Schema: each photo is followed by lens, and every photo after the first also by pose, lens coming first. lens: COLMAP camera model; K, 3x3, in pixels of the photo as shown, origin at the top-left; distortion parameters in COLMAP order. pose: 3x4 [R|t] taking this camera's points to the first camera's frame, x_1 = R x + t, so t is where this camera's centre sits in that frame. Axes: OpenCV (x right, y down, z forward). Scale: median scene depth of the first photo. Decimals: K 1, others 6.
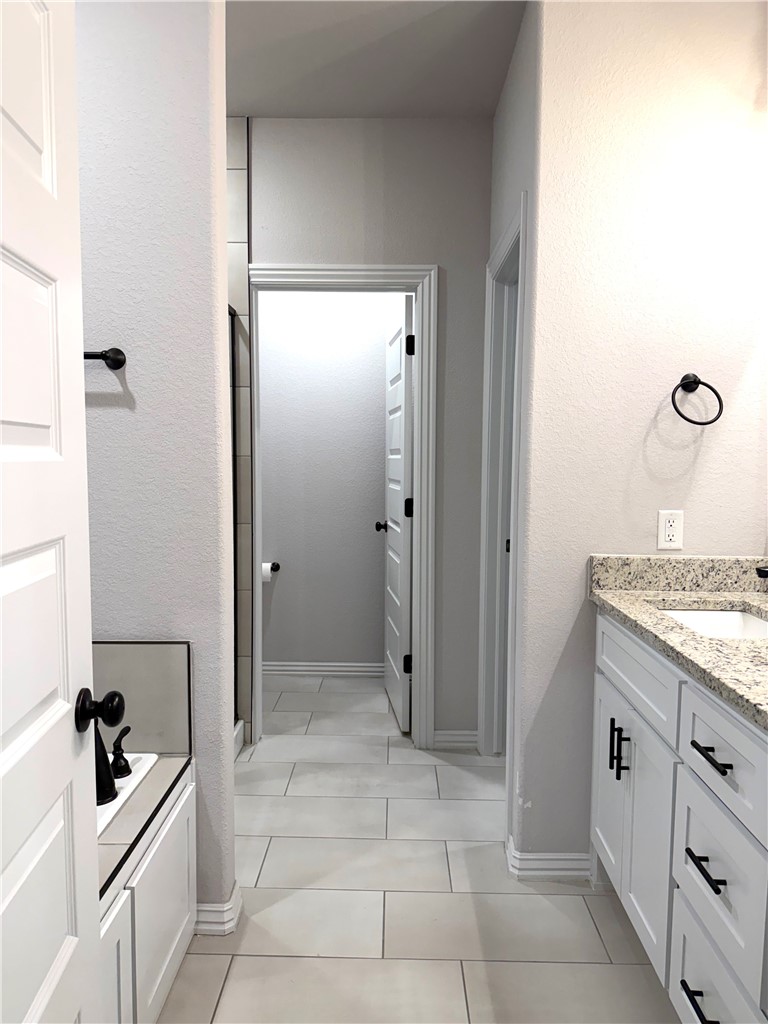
lens RADIAL K [[734.4, 0, 384.0], [0, 734.4, 512.0], [0, 0, 1]] dist [0.037956, -0.047961]
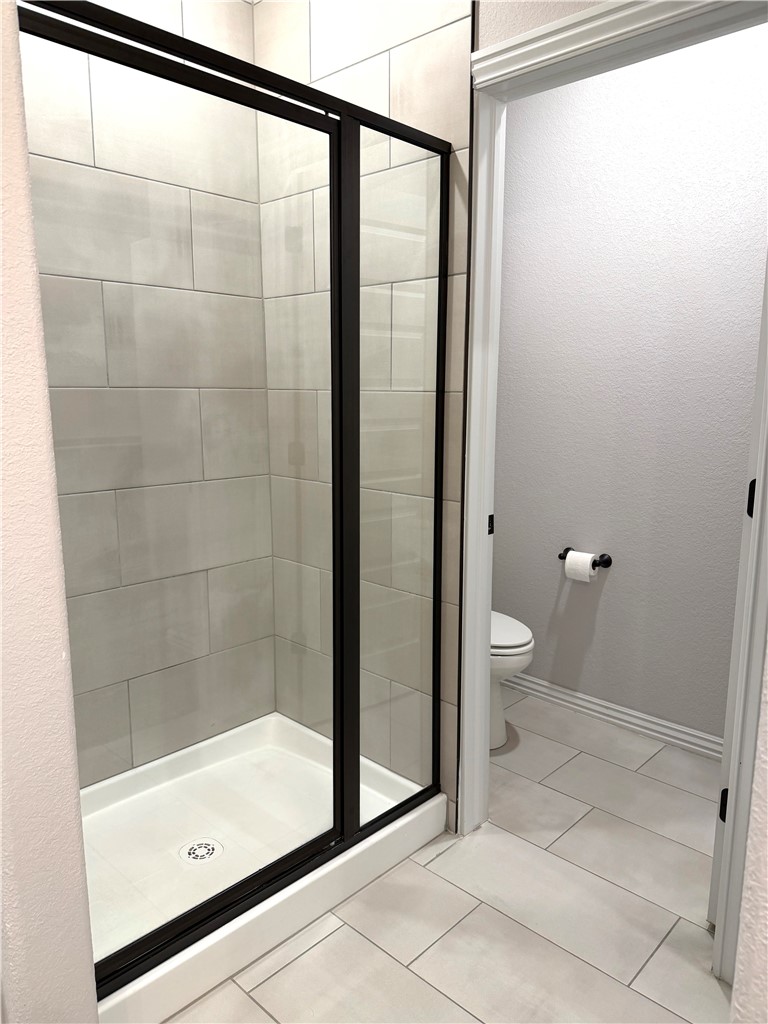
lens RADIAL K [[734.4, 0, 384.0], [0, 734.4, 512.0], [0, 0, 1]] dist [0.037956, -0.047961]
pose [[0.734777, 0.107103, -0.669800, 0.105758], [-0.048814, 0.993245, 0.105272, -0.020721], [0.676551, -0.044656, 0.735041, 0.282814]]
